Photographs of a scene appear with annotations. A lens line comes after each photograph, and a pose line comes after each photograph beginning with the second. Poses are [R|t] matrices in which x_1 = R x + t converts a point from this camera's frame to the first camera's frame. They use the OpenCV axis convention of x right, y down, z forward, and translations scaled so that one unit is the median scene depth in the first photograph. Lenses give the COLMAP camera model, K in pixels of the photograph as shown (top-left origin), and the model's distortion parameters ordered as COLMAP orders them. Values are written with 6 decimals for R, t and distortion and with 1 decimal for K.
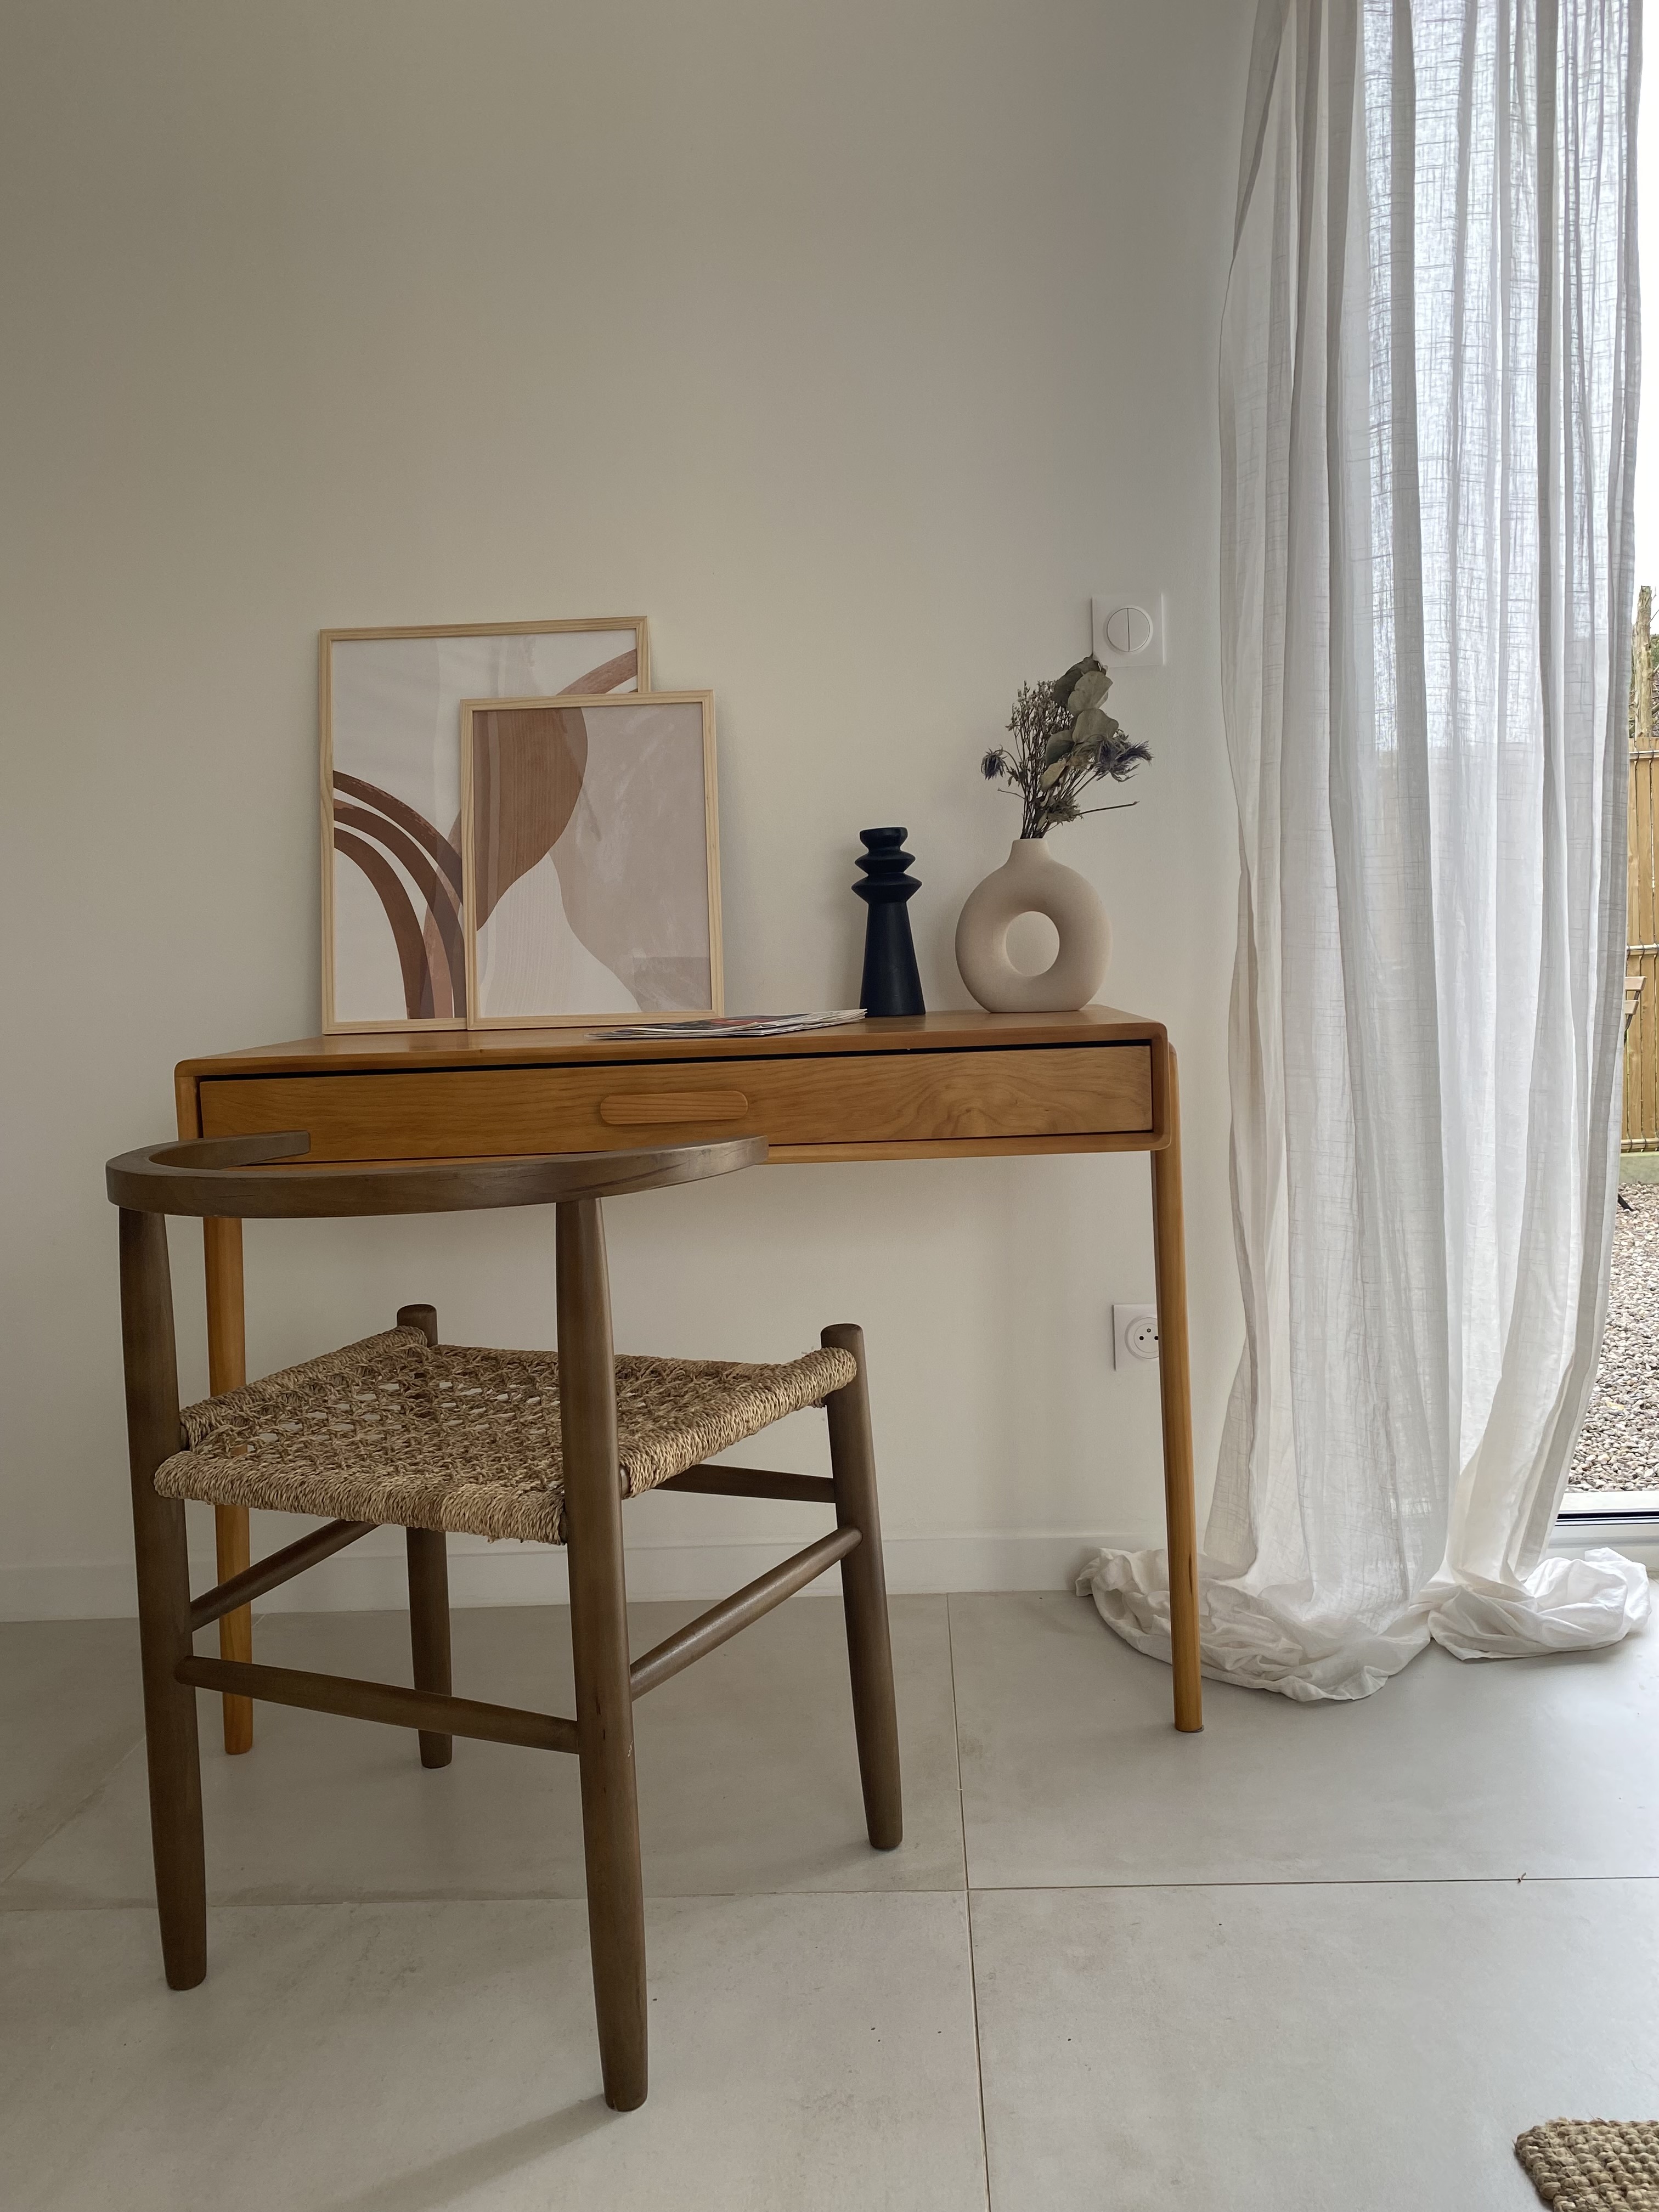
lens RADIAL K [[1636.3, 0, 825.2], [0, 1636.3, 1103.0], [0, 0, 1]] dist [0.028251, -0.041003]
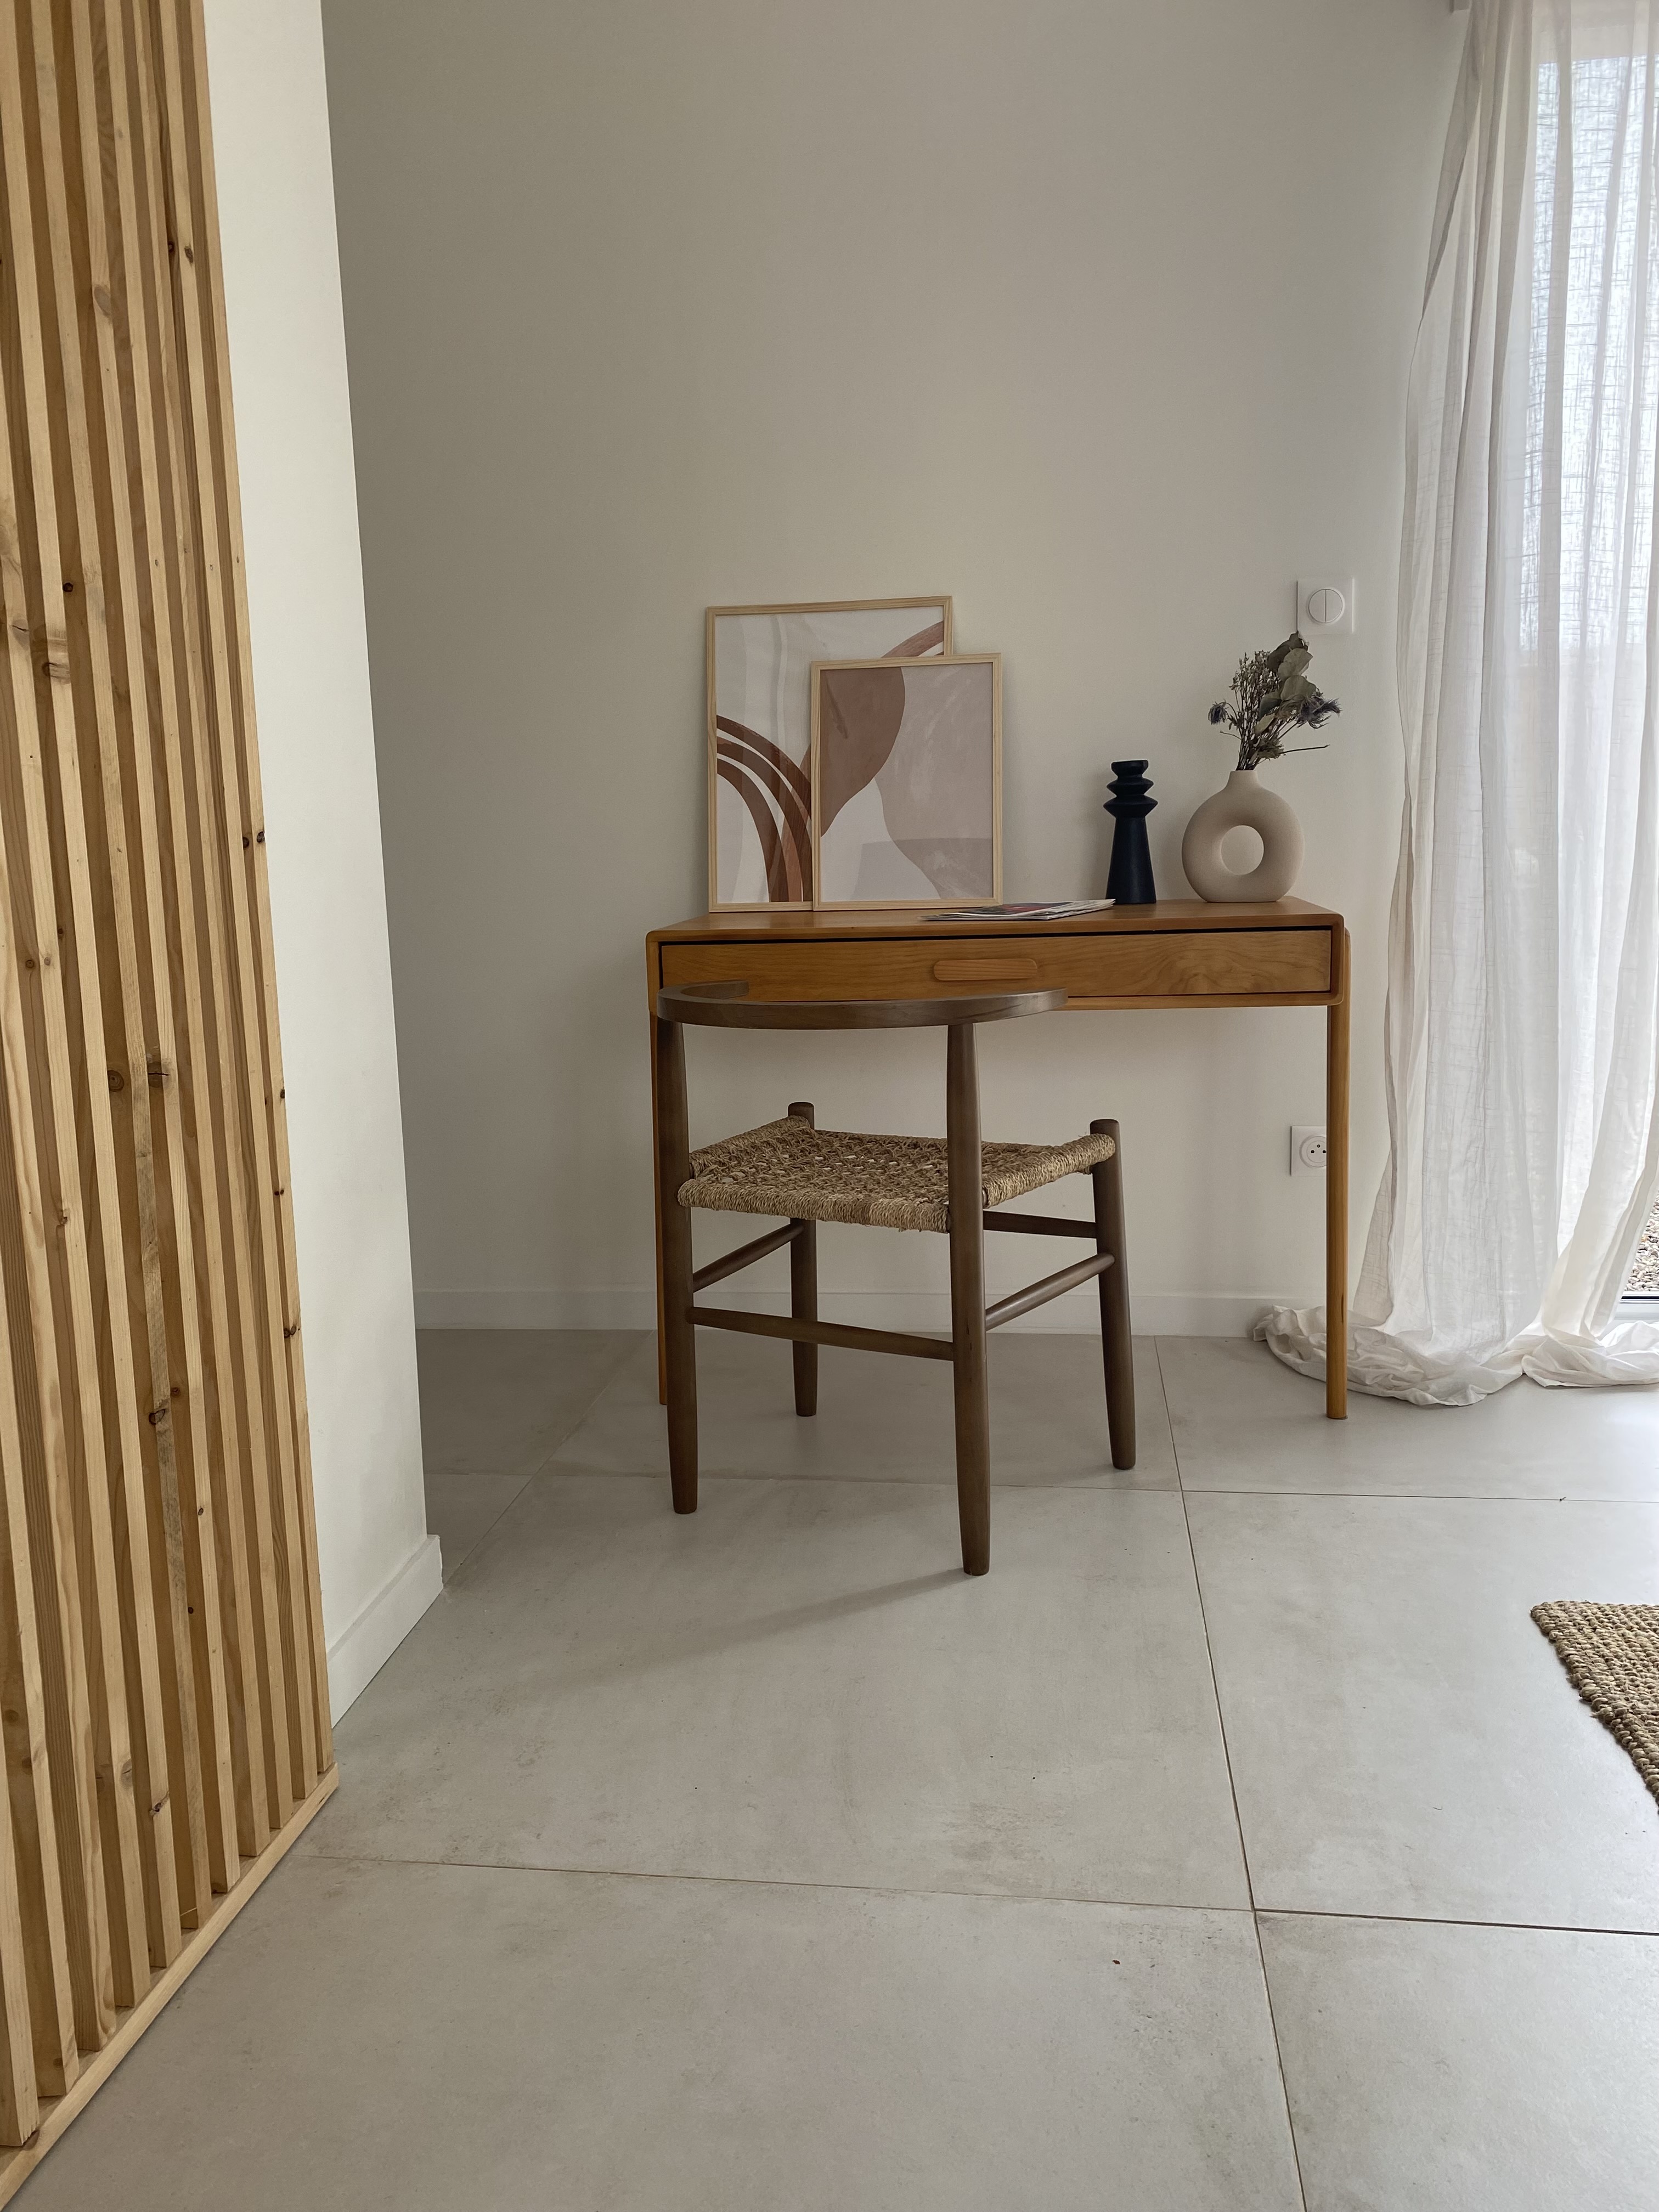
lens RADIAL K [[1636.3, 0, 818.2], [0, 1636.3, 1101.6], [0, 0, 1]] dist [0.028251, -0.041003]
pose [[0.994722, 0.026991, -0.098990, -0.081698], [-0.019260, 0.996748, 0.078245, 0.008298], [0.100780, -0.075925, 0.992007, -0.387688]]
